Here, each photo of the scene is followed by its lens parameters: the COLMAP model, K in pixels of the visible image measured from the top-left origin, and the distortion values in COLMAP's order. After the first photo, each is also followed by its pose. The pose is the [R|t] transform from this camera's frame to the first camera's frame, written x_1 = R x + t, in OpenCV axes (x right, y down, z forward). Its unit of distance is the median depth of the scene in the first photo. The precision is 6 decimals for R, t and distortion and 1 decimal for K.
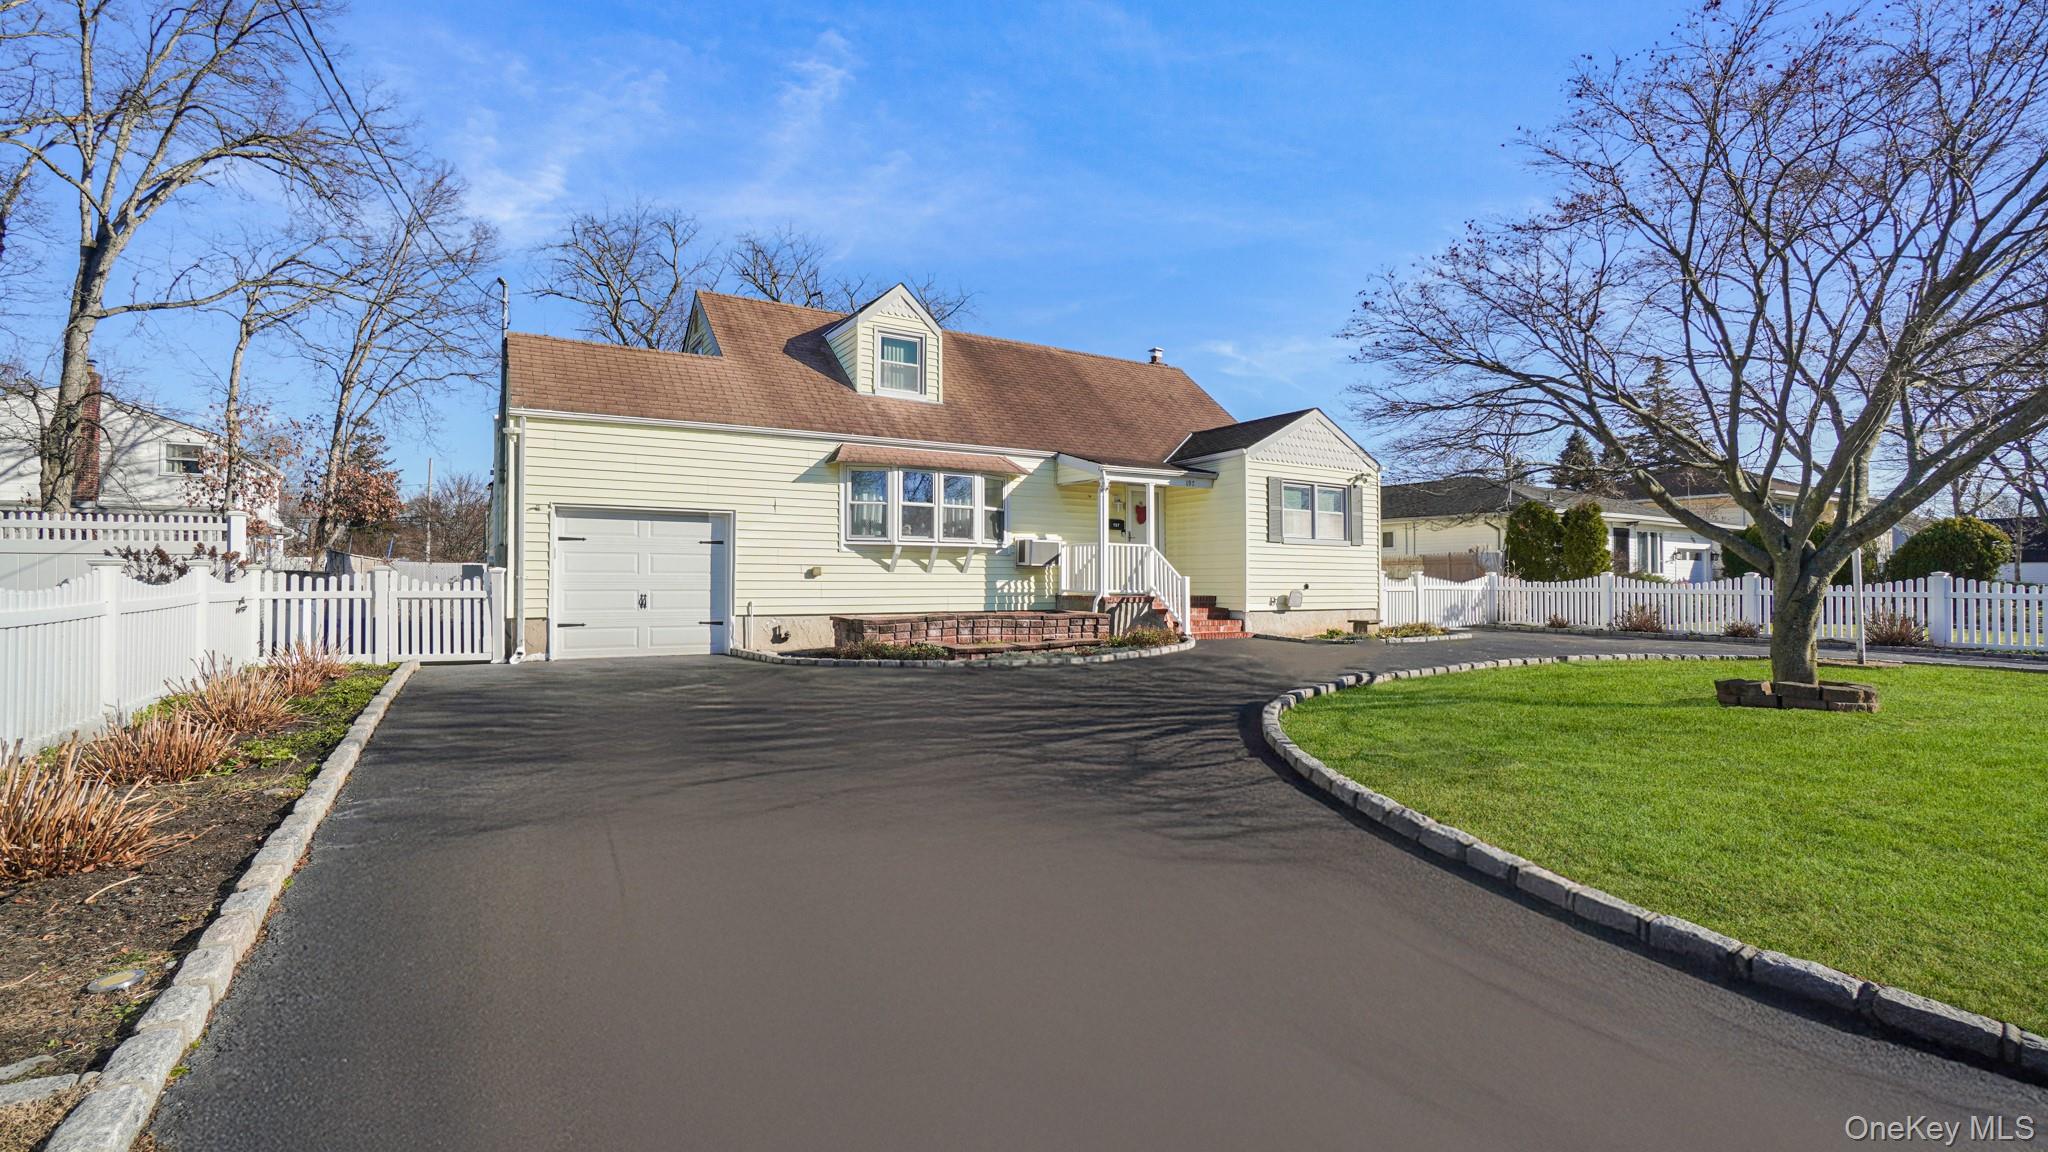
lens RADIAL K [[910.1, 0, 1020.4], [0, 910.1, 564.5], [0, 0, 1]] dist [-0.065030, 0.025183]
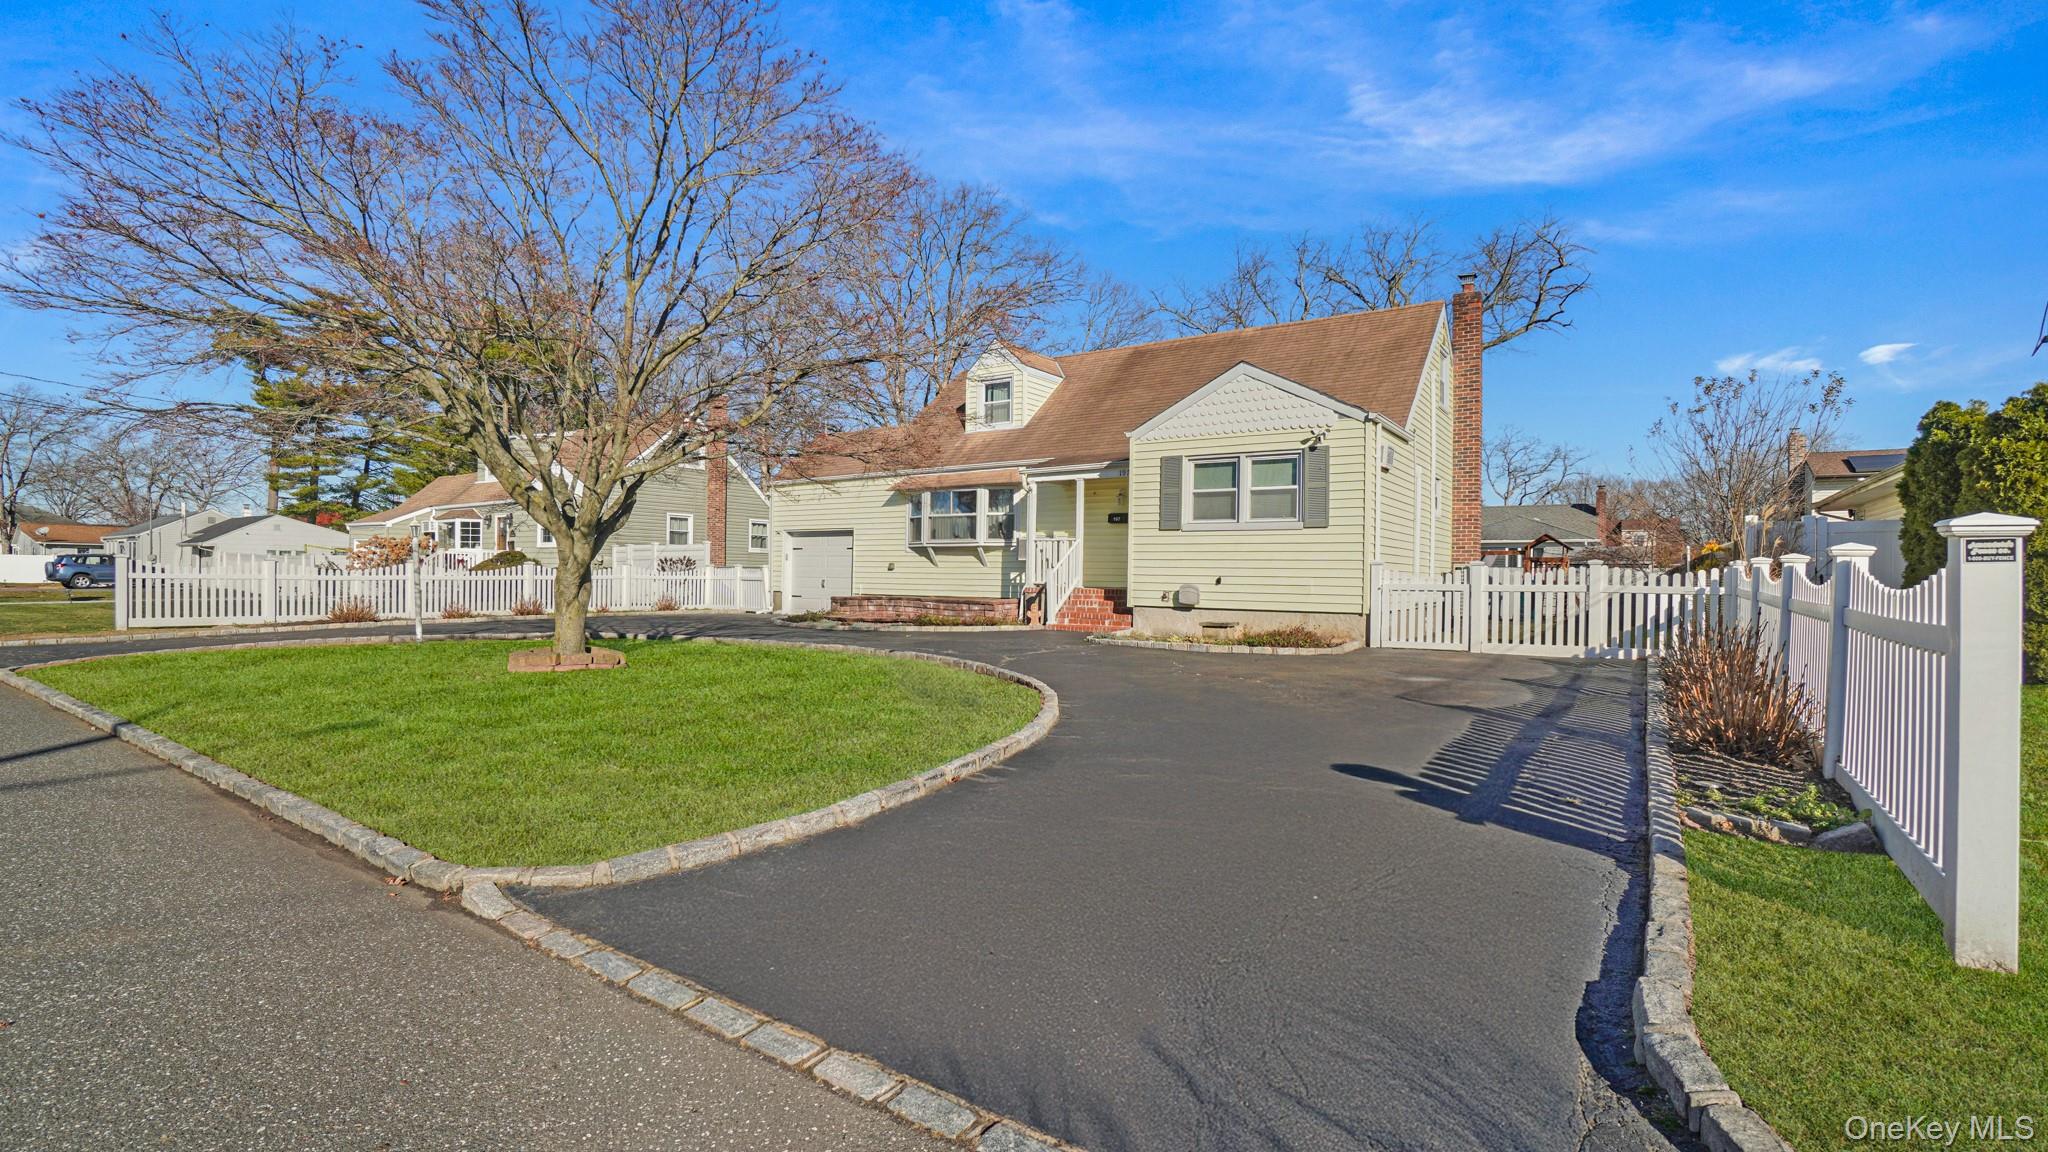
lens RADIAL K [[910.1, 0, 1020.4], [0, 910.1, 564.5], [0, 0, 1]] dist [-0.065030, 0.025183]
pose [[0.412441, -0.008799, -0.910942, 1.083642], [0.007720, 0.999951, -0.006164, 0.014414], [0.910952, -0.004490, 0.412488, 0.524001]]
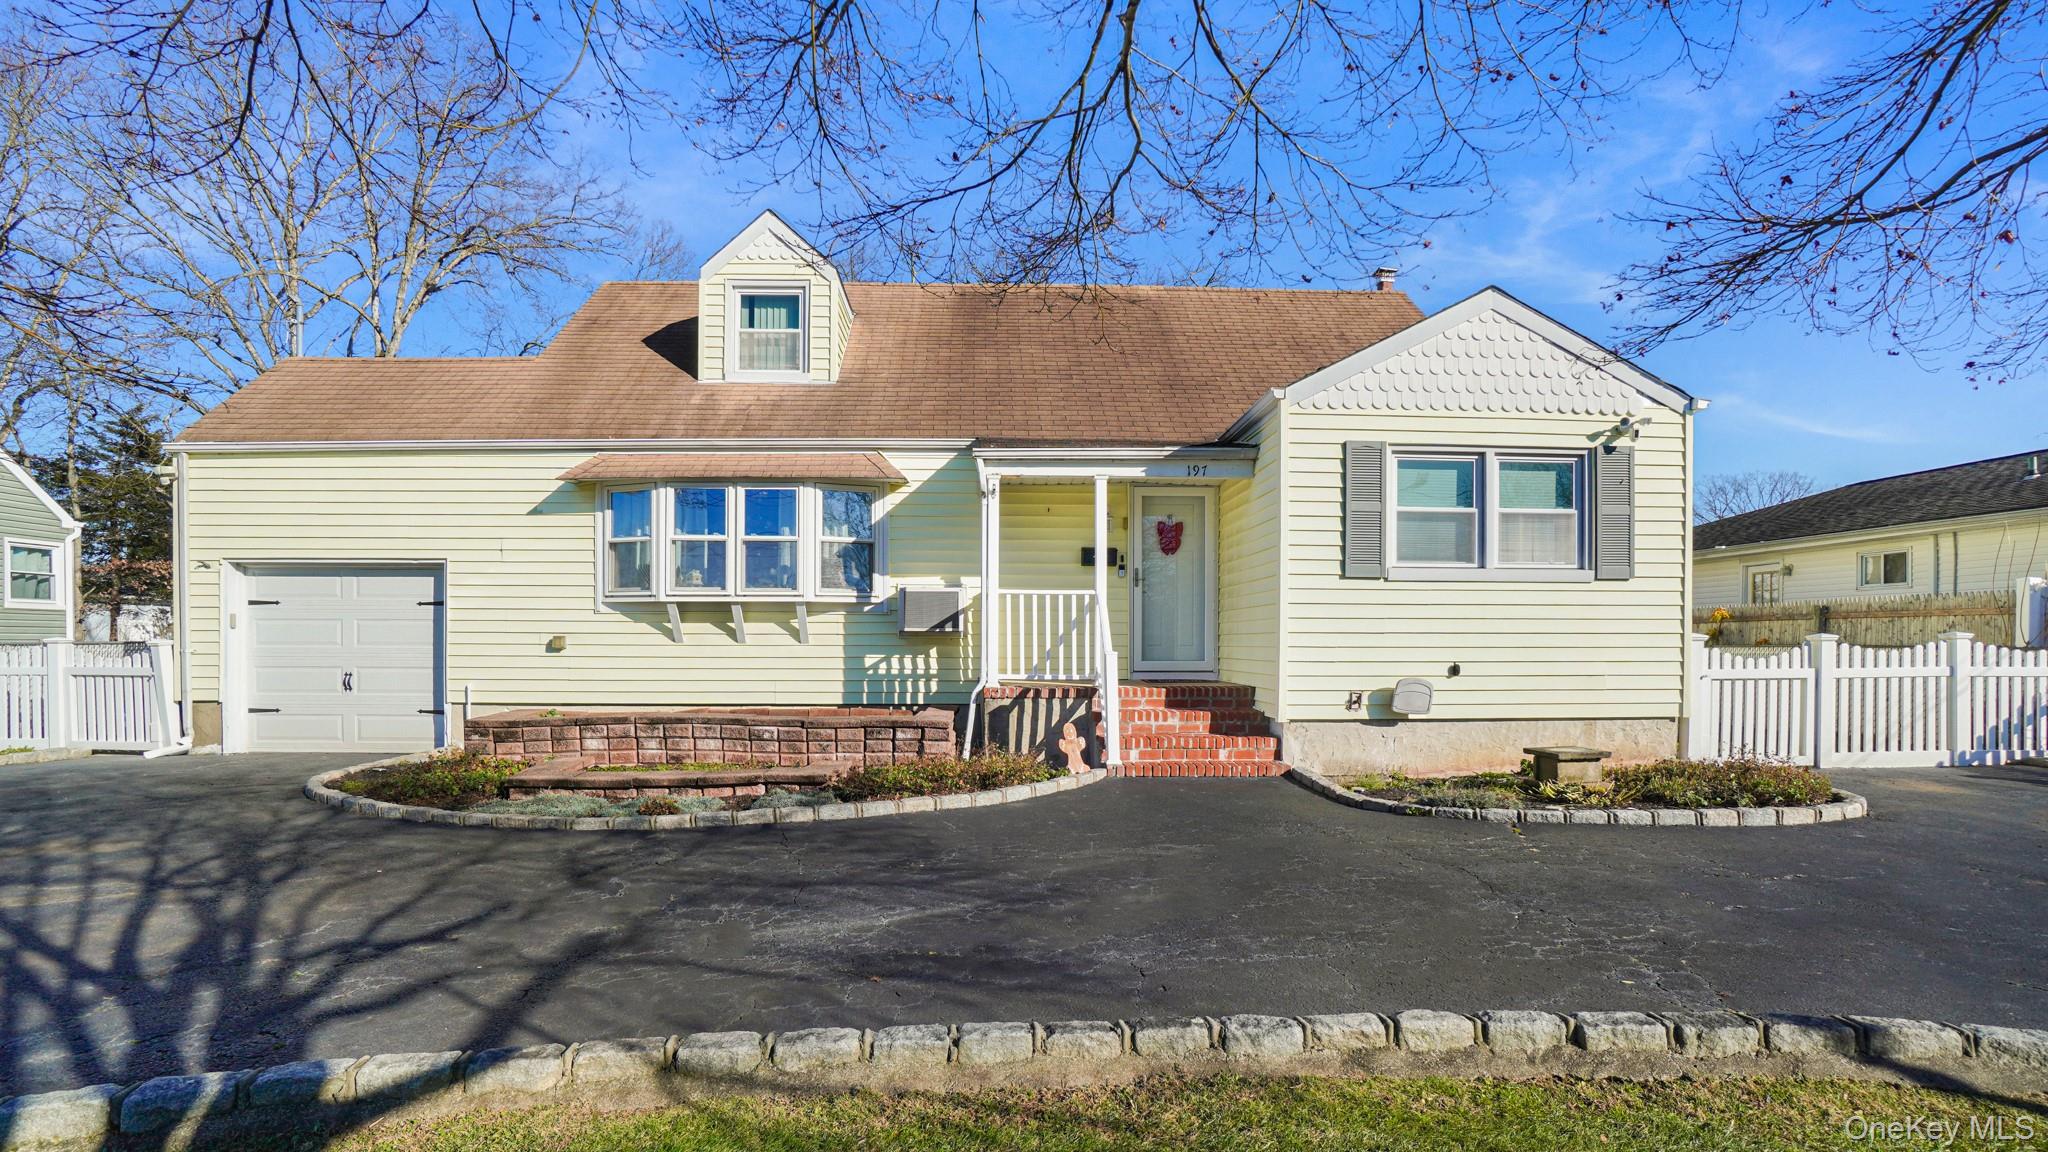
lens RADIAL K [[957.2, 0, 1018.8], [0, 957.2, 627.3], [0, 0, 1]] dist [-0.037801, 0.005893]
pose [[0.866566, -0.007412, -0.499008, 0.393951], [0.010266, 0.999943, 0.002977, -0.002006], [0.498957, -0.007702, 0.866593, 0.494924]]
